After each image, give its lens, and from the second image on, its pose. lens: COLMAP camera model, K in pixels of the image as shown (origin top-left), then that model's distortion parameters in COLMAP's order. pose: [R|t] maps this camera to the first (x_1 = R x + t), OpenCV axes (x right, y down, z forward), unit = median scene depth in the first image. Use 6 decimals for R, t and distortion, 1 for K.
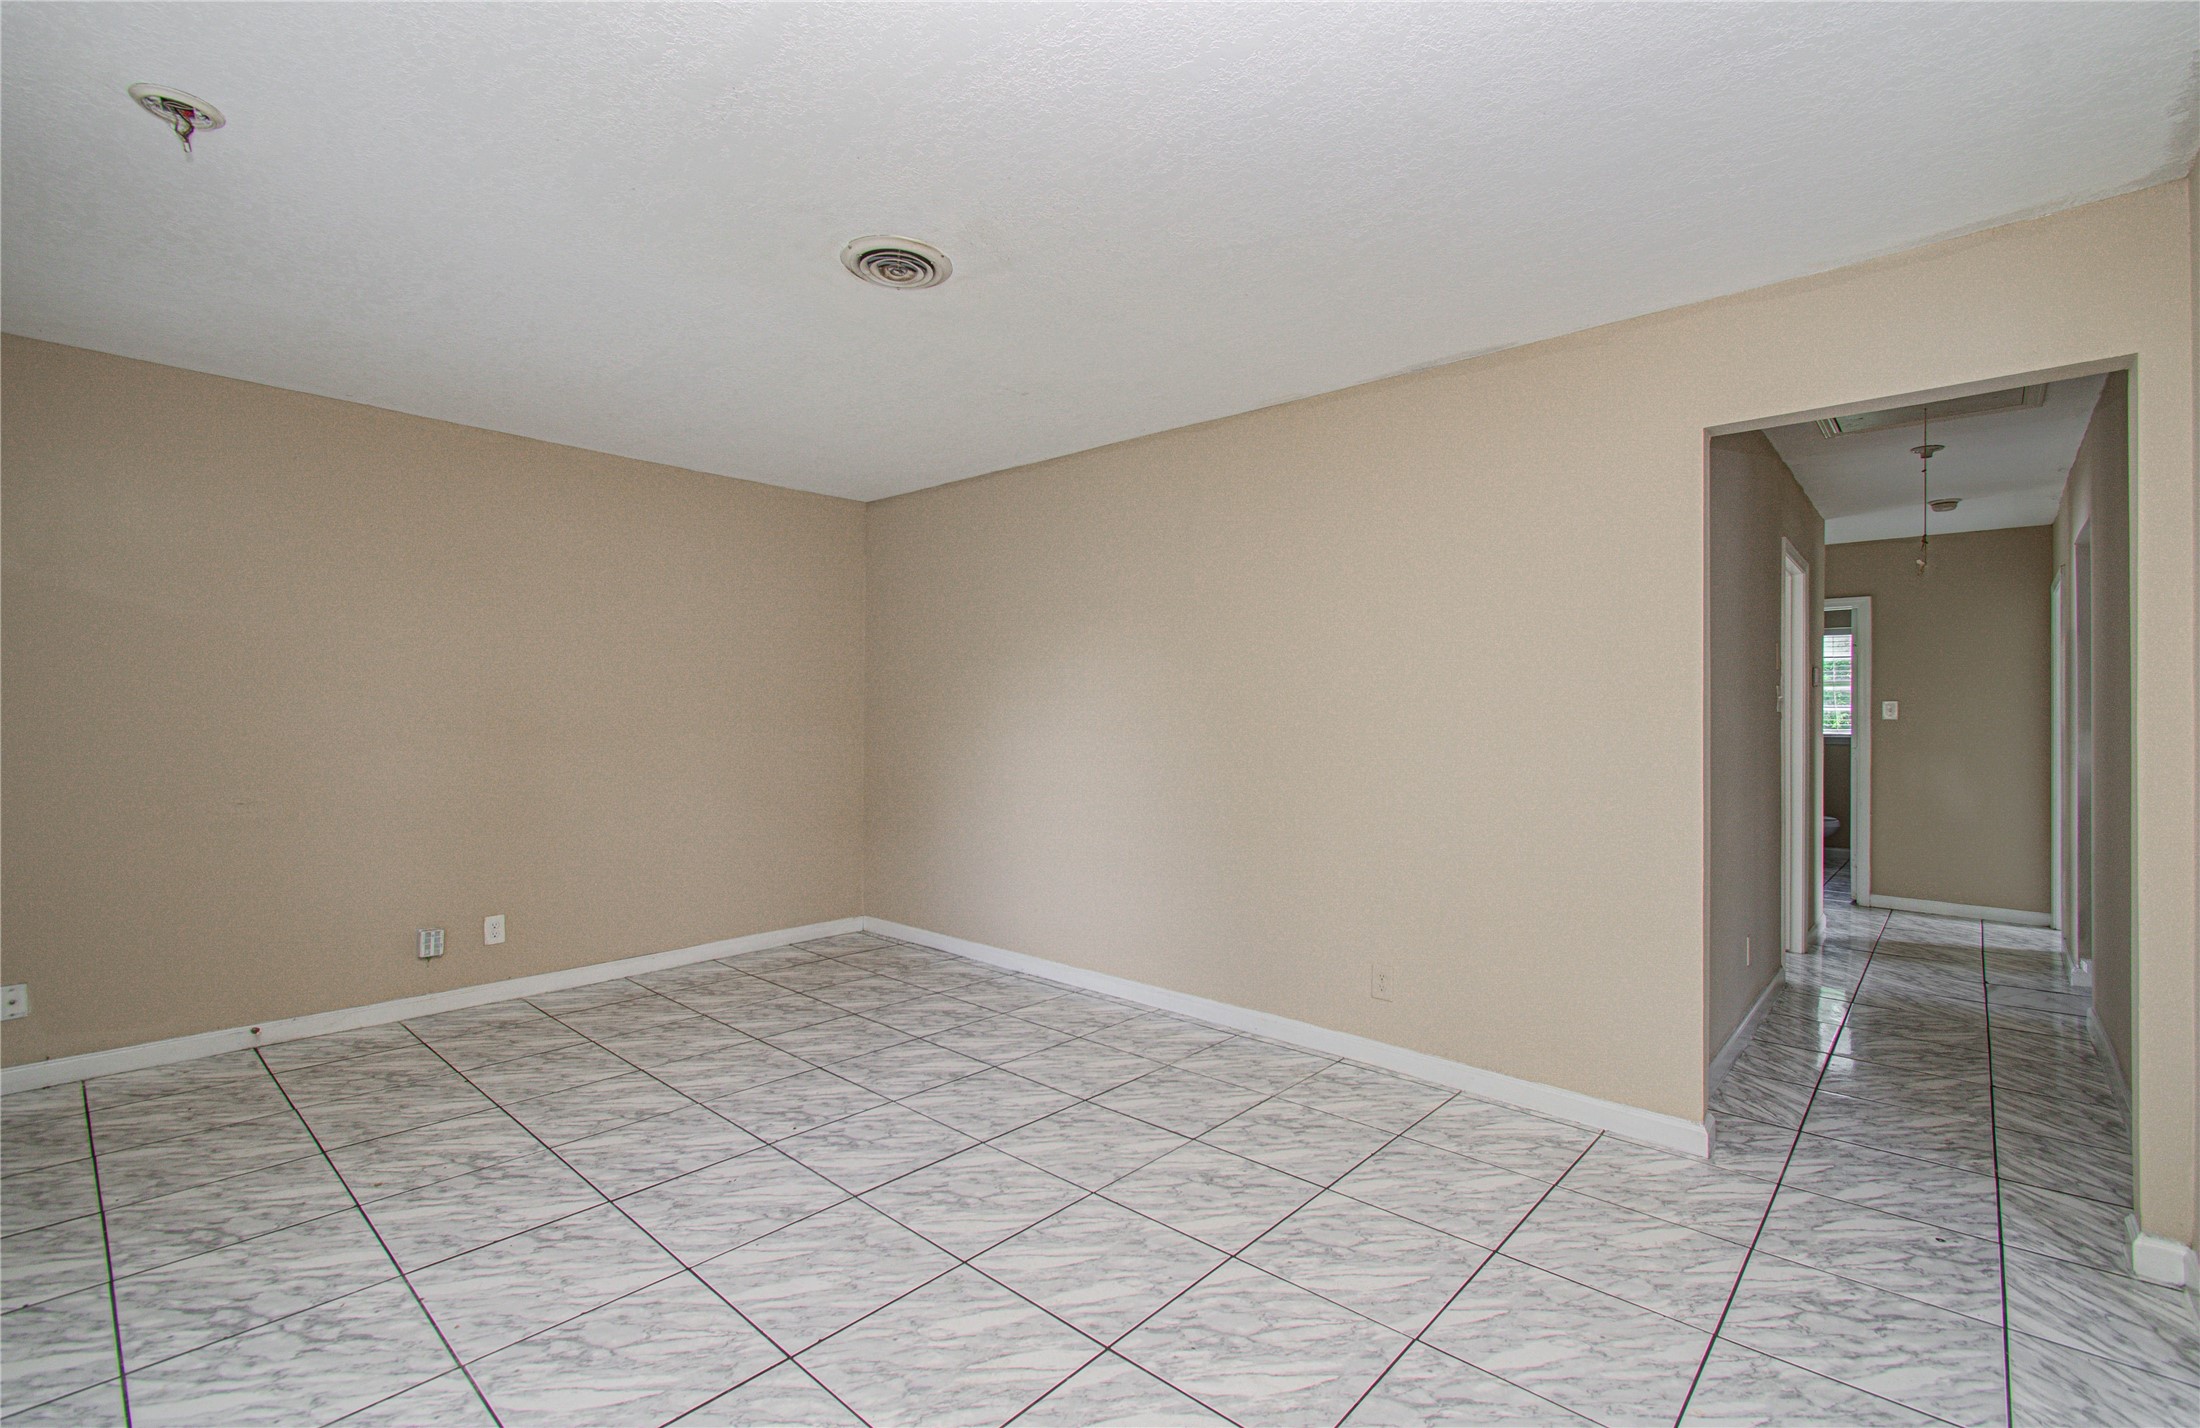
lens RADIAL K [[953.7, 0, 1095.8], [0, 953.7, 726.8], [0, 0, 1]] dist [-0.008960, 0.004825]
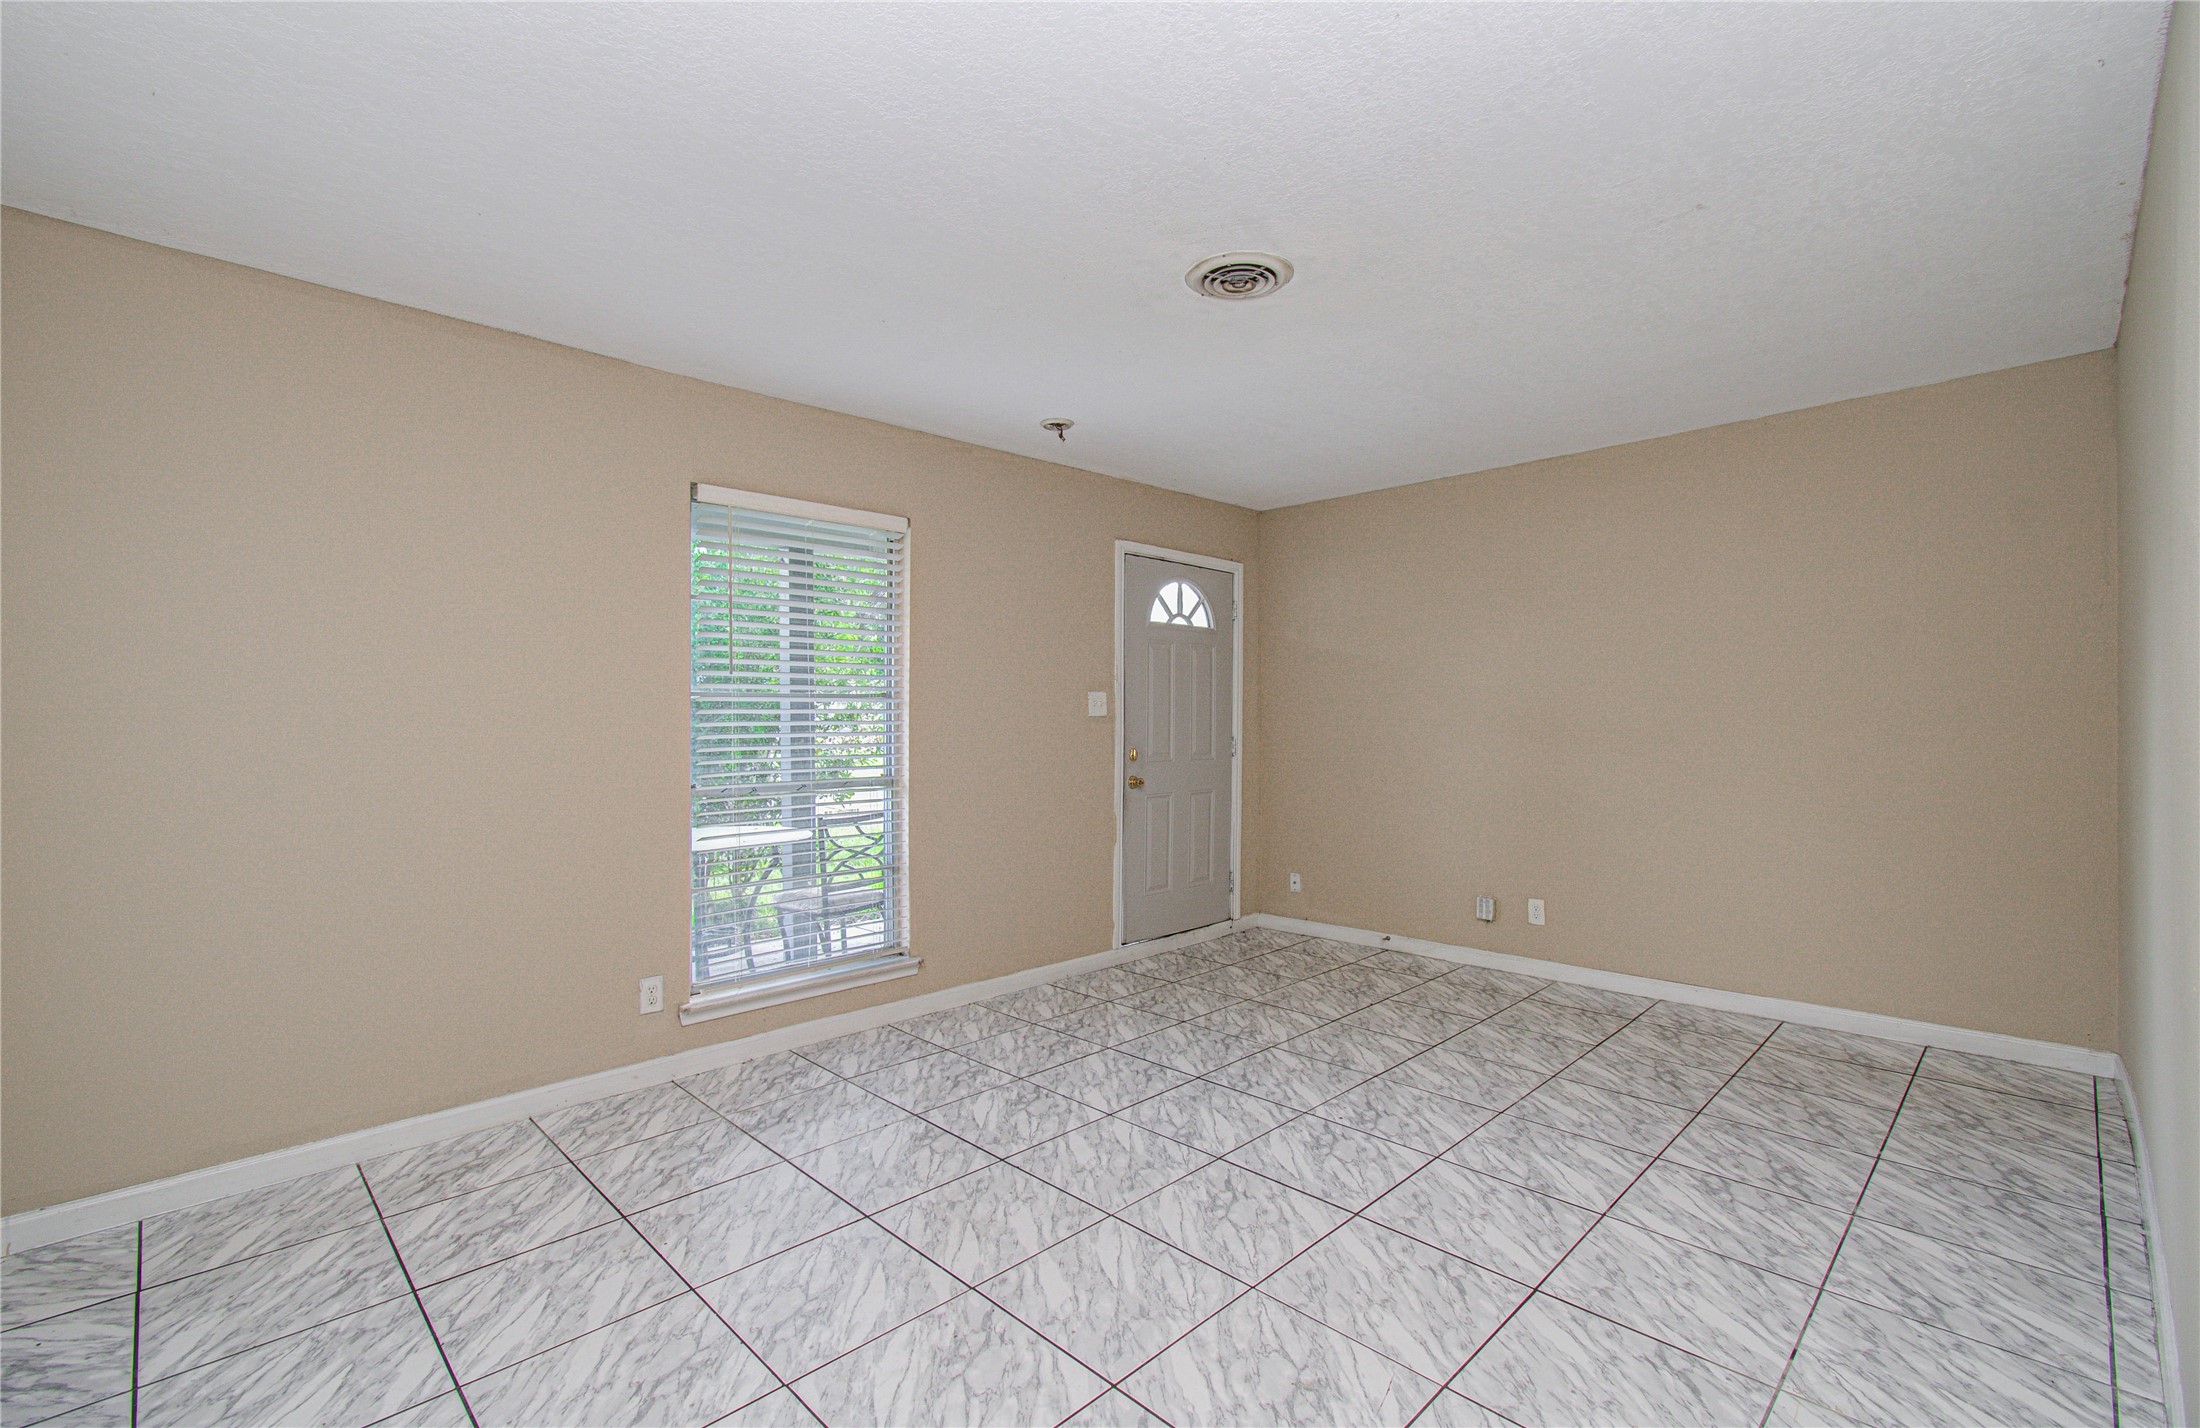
lens RADIAL K [[953.7, 0, 1095.8], [0, 953.7, 716.7], [0, 0, 1]] dist [-0.008960, 0.004825]
pose [[-0.055356, -0.008814, -0.998428, 0.663563], [-0.003066, 0.999958, -0.008657, -0.004809], [0.998462, 0.002582, -0.055381, 0.710253]]
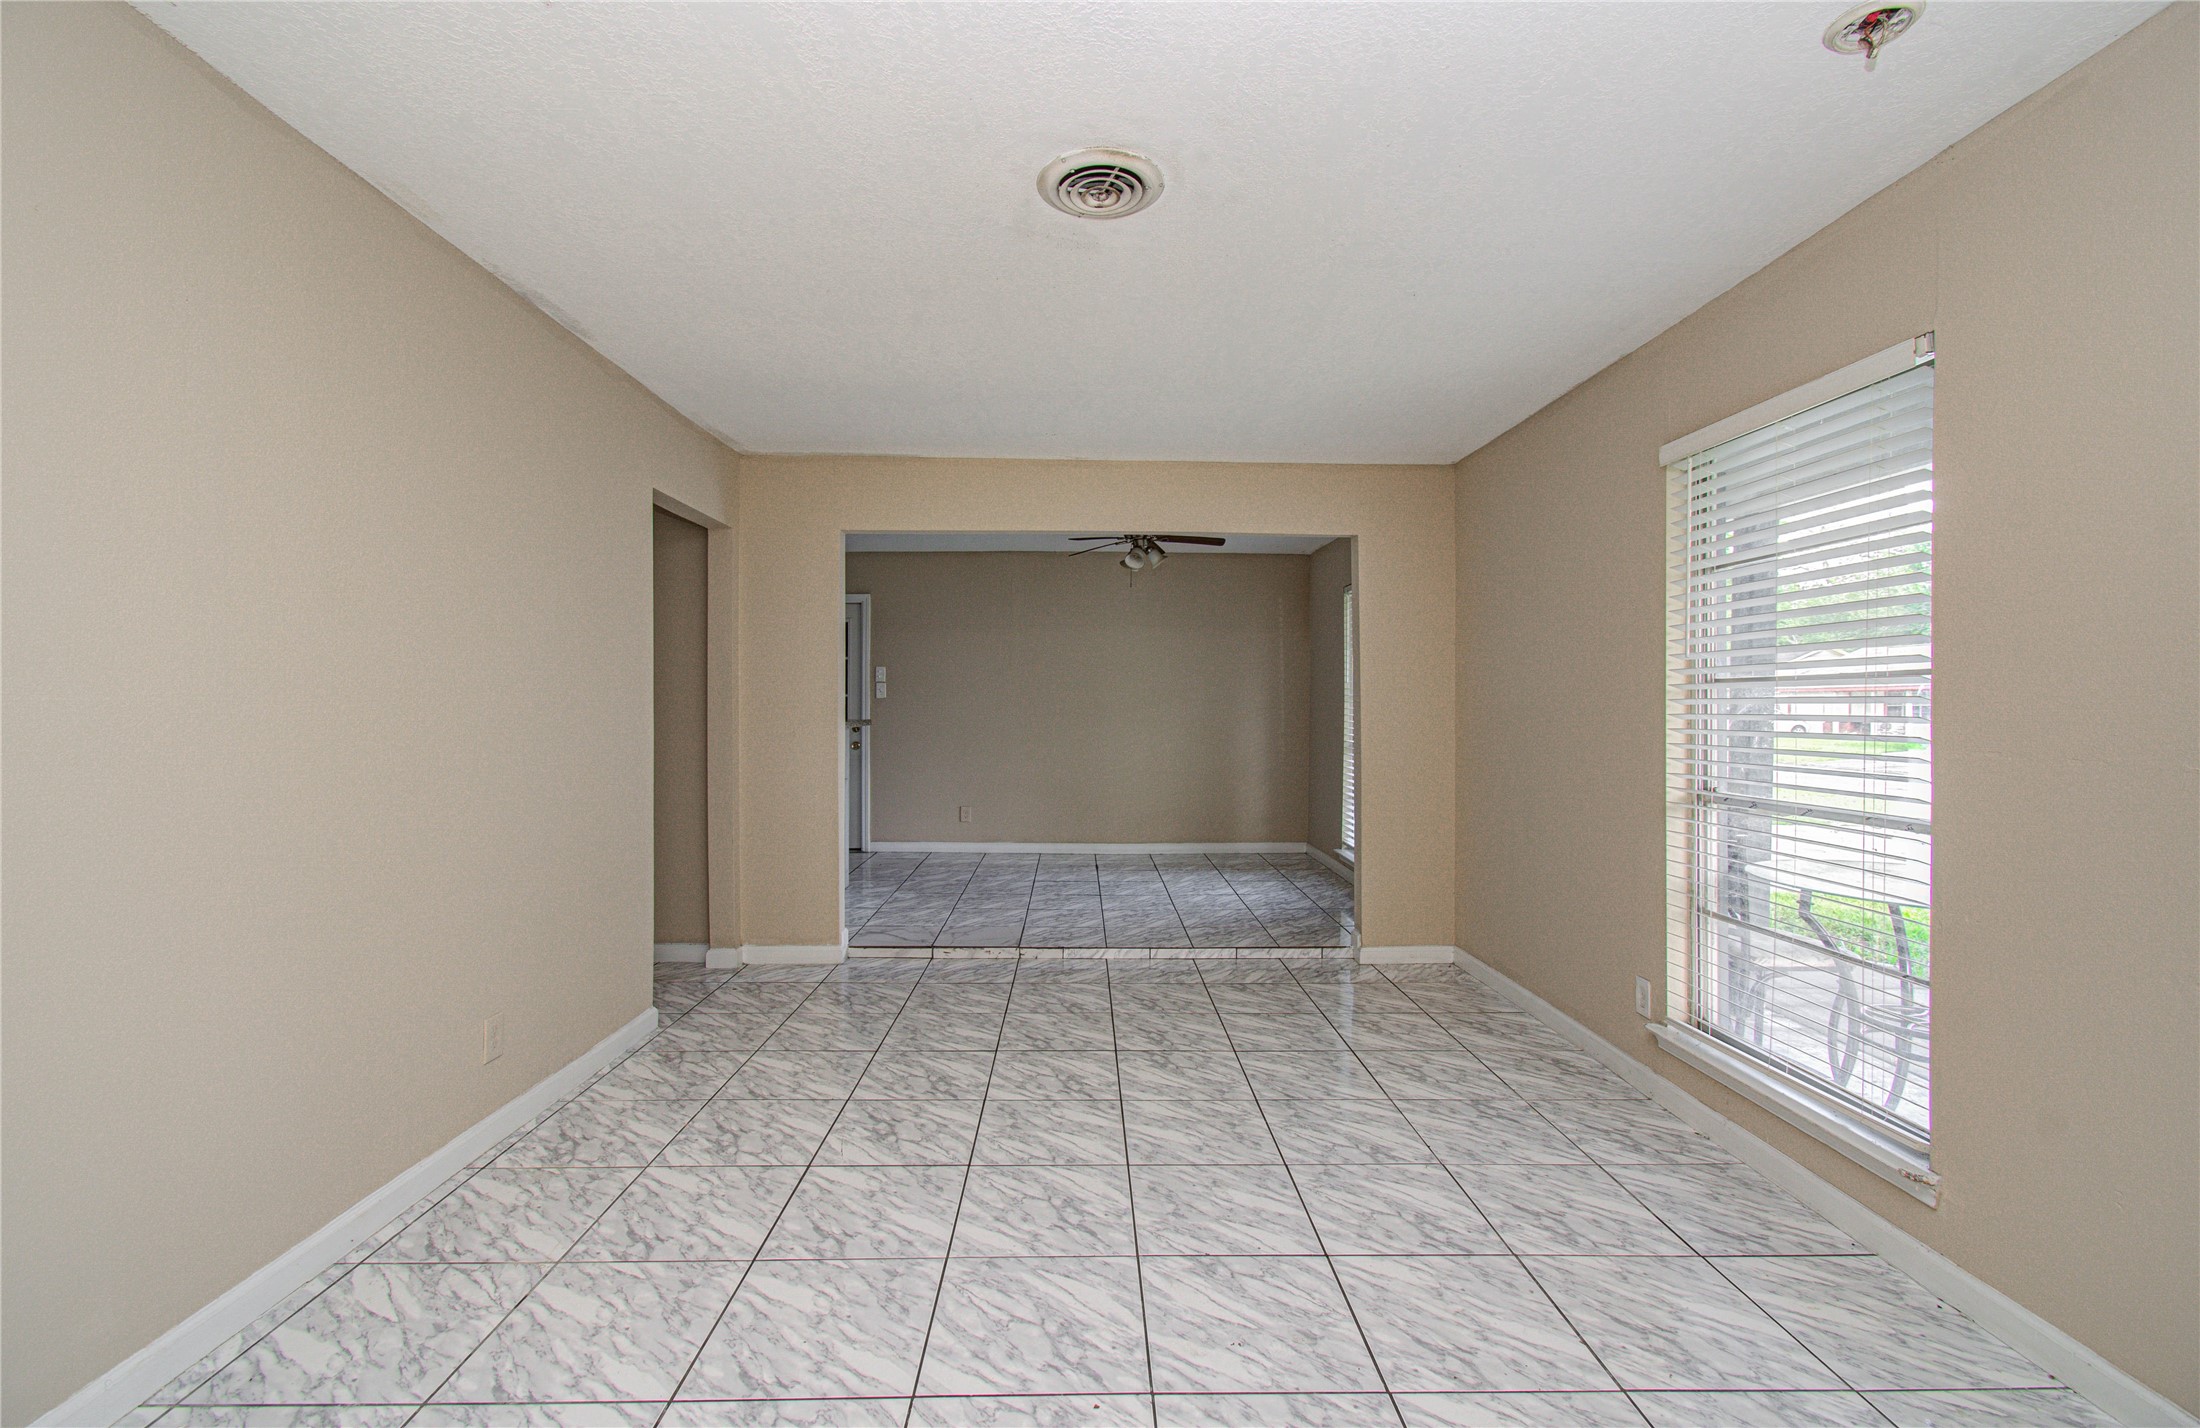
lens RADIAL K [[953.7, 0, 1101.7], [0, 953.7, 697.2], [0, 0, 1]] dist [-0.008960, 0.004825]
pose [[-0.689437, -0.001723, 0.724344, -0.675005], [-0.003797, 0.999992, -0.001235, -0.020022], [-0.724336, -0.003601, -0.689438, 1.268199]]
